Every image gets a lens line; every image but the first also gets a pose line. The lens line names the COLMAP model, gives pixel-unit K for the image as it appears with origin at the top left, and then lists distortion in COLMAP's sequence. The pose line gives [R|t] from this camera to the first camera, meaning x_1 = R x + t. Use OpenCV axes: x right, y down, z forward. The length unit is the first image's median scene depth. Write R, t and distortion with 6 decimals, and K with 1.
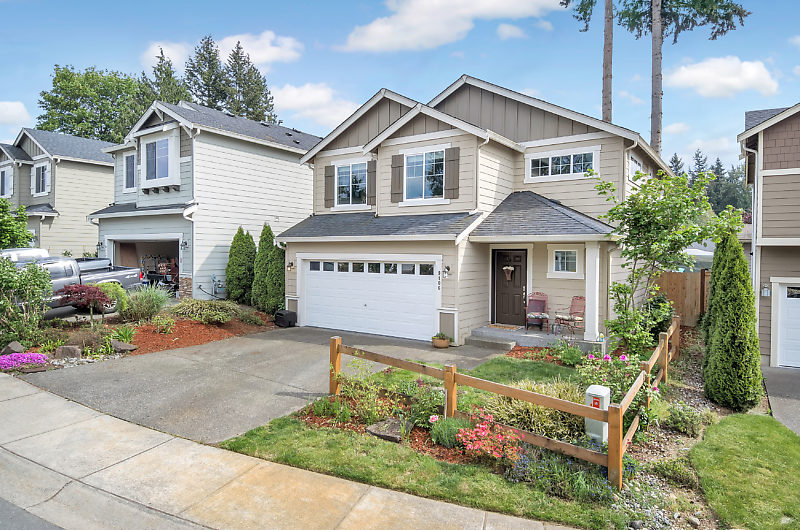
lens RADIAL K [[490.9, 0, 400.0], [0, 490.9, 265.0], [0, 0, 1]] dist [0.068498, -0.088817]
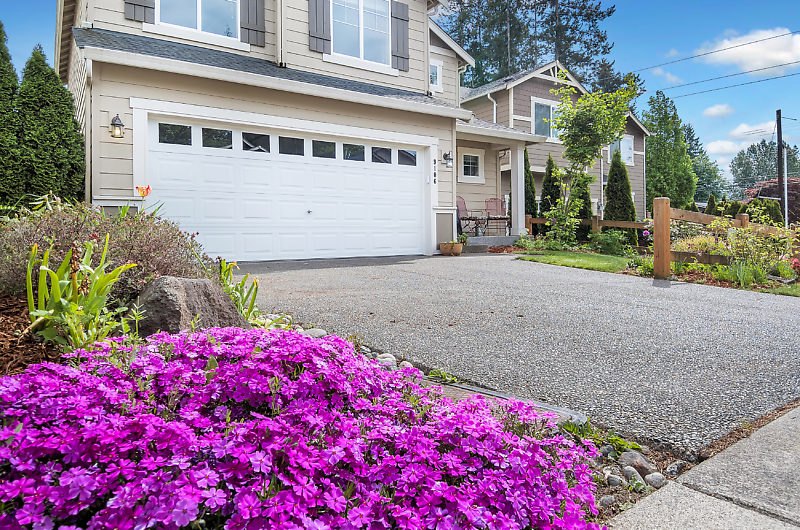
lens RADIAL K [[498.4, 0, 403.2], [0, 498.4, 252.1], [0, 0, 1]] dist [0.070336, -0.090098]
pose [[0.357516, -0.041644, 0.932978, -0.620400], [0.039308, 0.998791, 0.029518, 0.122250], [-0.933080, 0.026120, 0.358720, 0.709817]]
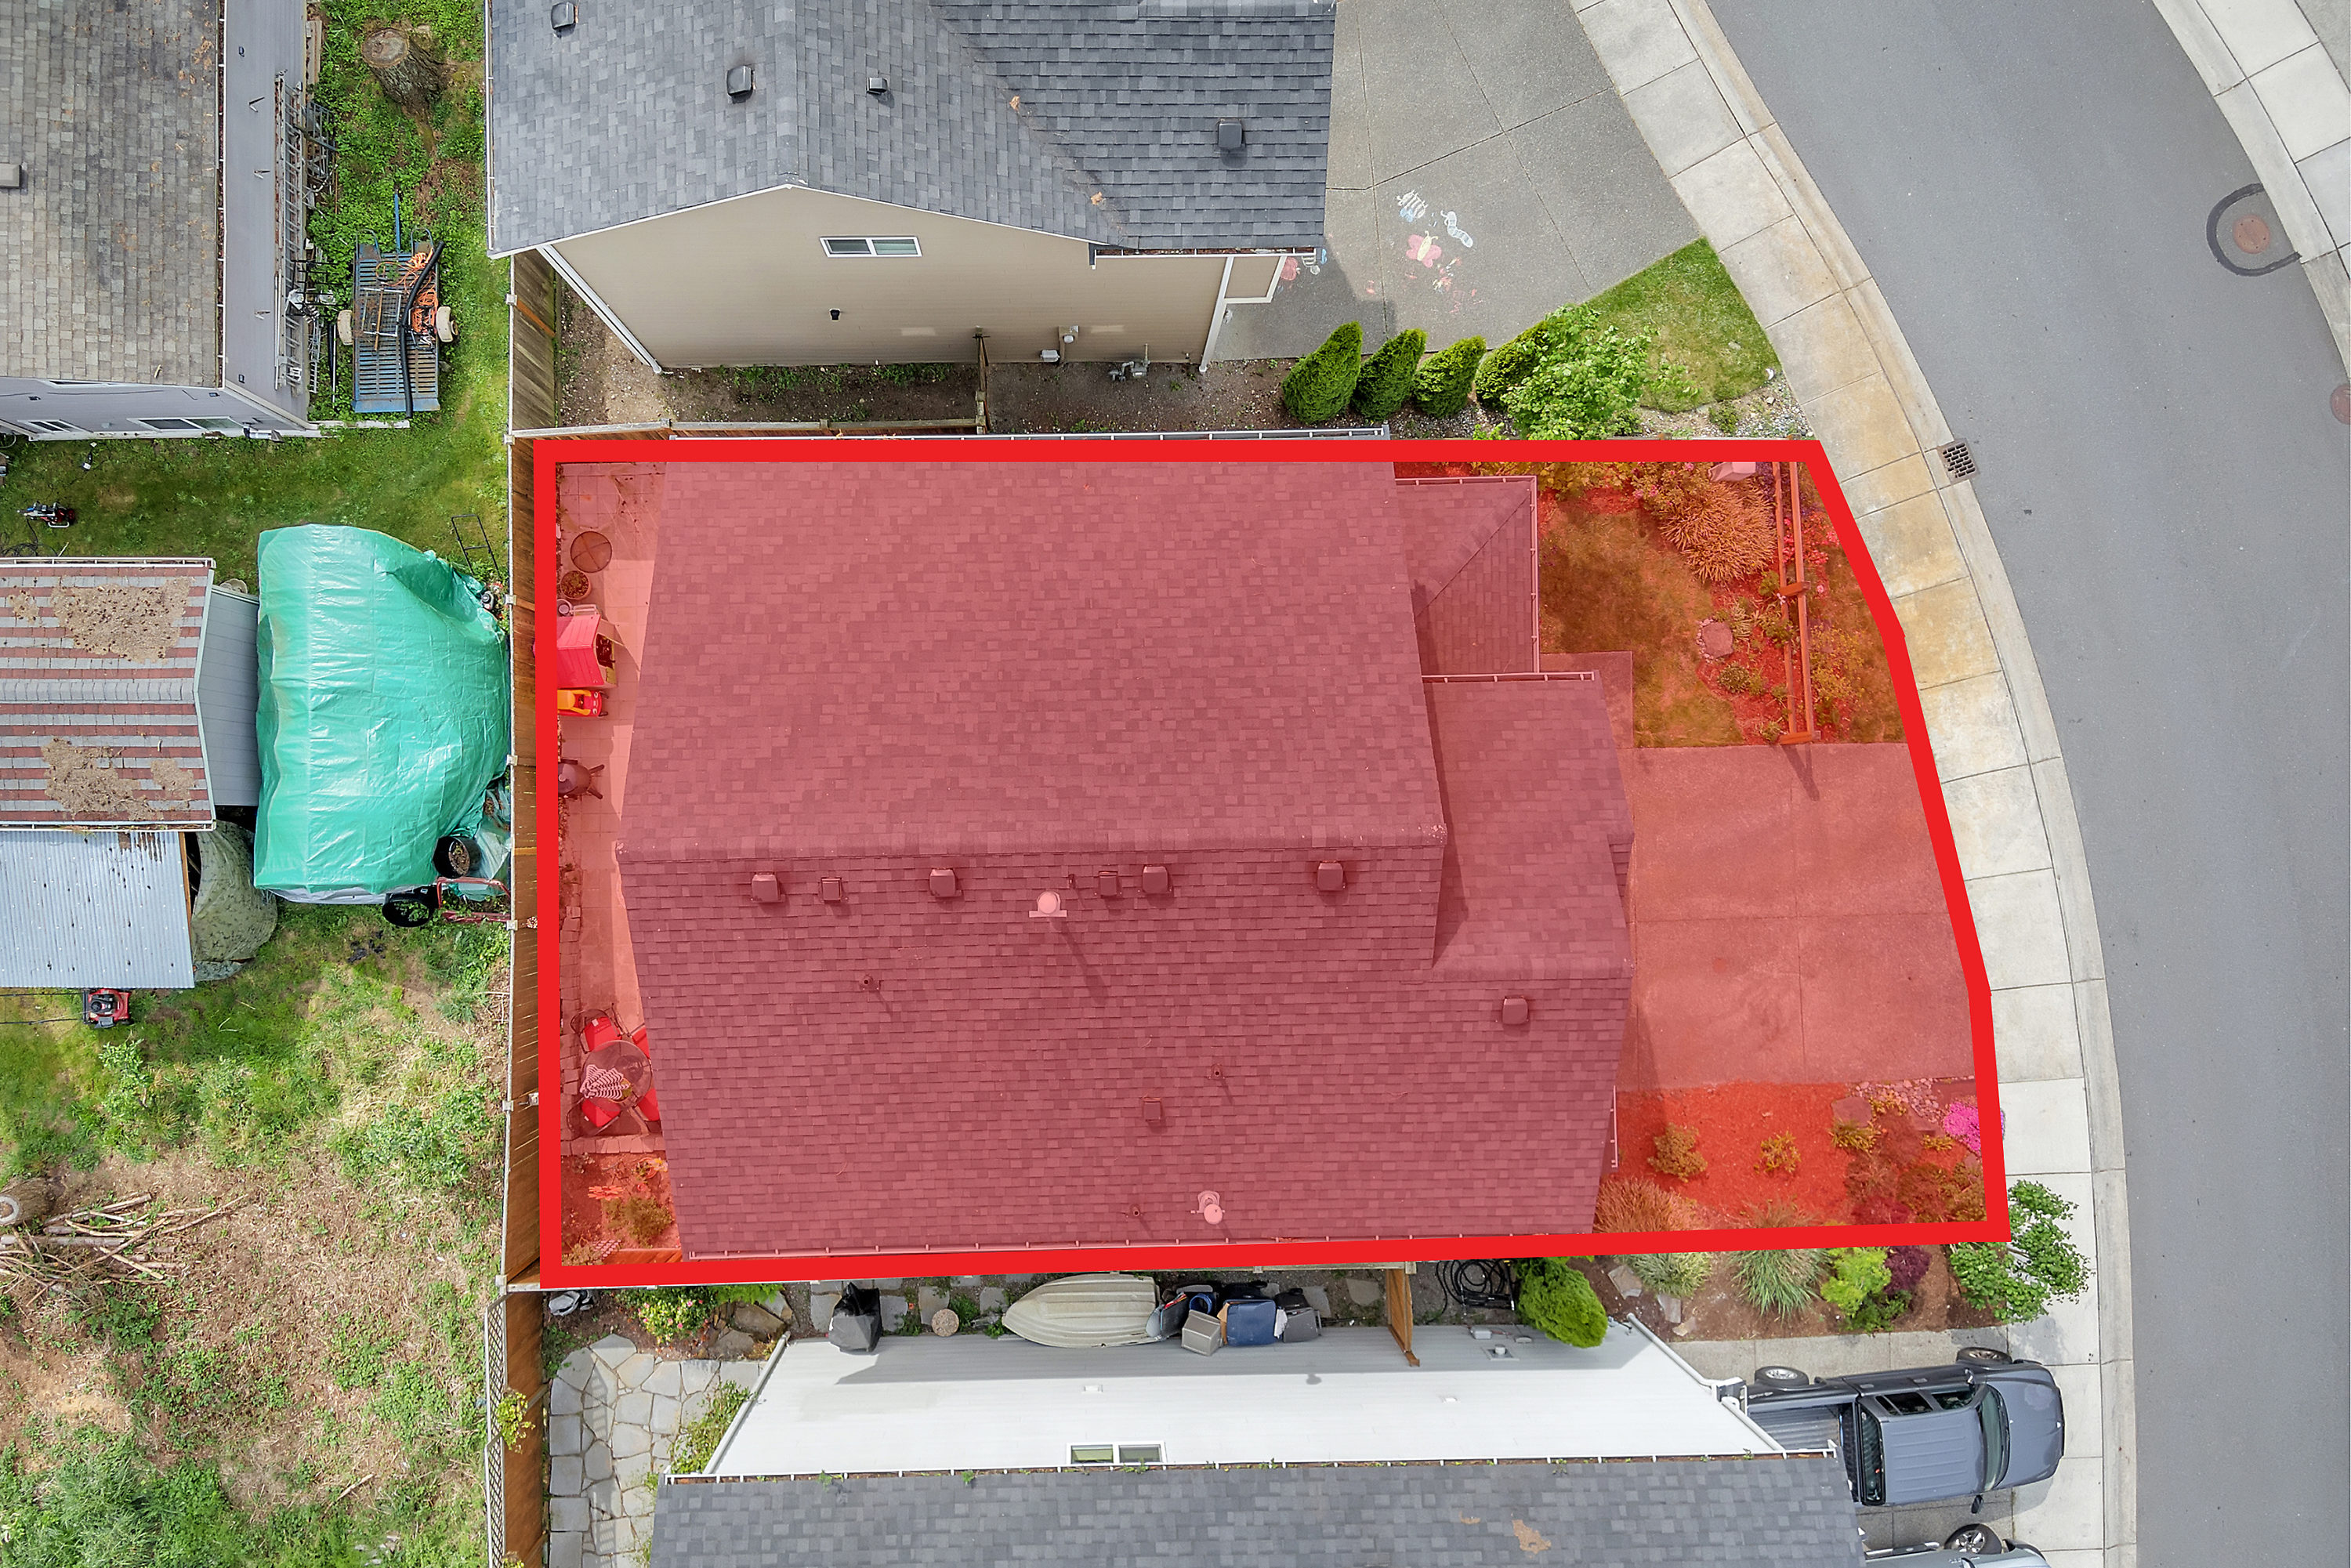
lens RADIAL K [[1439.1, 0, 1175.5], [0, 1439.1, 784.0], [0, 0, 1]] dist [0.087833, -0.118717]
pose [[-0.581162, -0.813729, 0.009802, 0.271493], [0.003661, 0.009430, 0.999949, -1.556373], [-0.813780, 0.581168, -0.002502, 1.277647]]
